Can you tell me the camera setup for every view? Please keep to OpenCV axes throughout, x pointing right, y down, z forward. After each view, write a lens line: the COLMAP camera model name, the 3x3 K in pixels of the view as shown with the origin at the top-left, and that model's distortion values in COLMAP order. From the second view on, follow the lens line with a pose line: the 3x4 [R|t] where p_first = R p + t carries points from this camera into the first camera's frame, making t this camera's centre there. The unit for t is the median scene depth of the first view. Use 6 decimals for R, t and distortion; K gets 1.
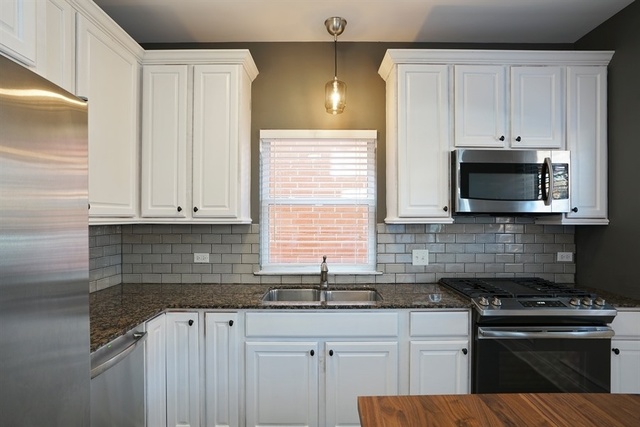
lens RADIAL K [[343.0, 0, 320.0], [0, 343.0, 217.3], [0, 0, 1]] dist [-0.023277, 0.000604]
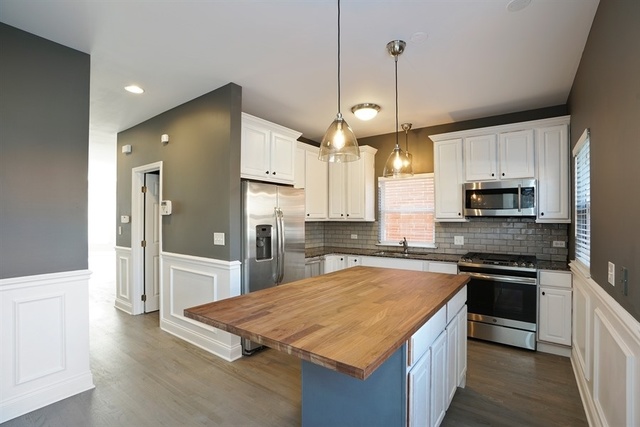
lens RADIAL K [[296.4, 0, 319.4], [0, 296.4, 217.2], [0, 0, 1]] dist [-0.025227, 0.001580]
pose [[0.812620, -0.002462, -0.582789, 0.618367], [0.003260, 0.999995, 0.000321, -0.009119], [0.582785, -0.002161, 0.812623, -0.724679]]
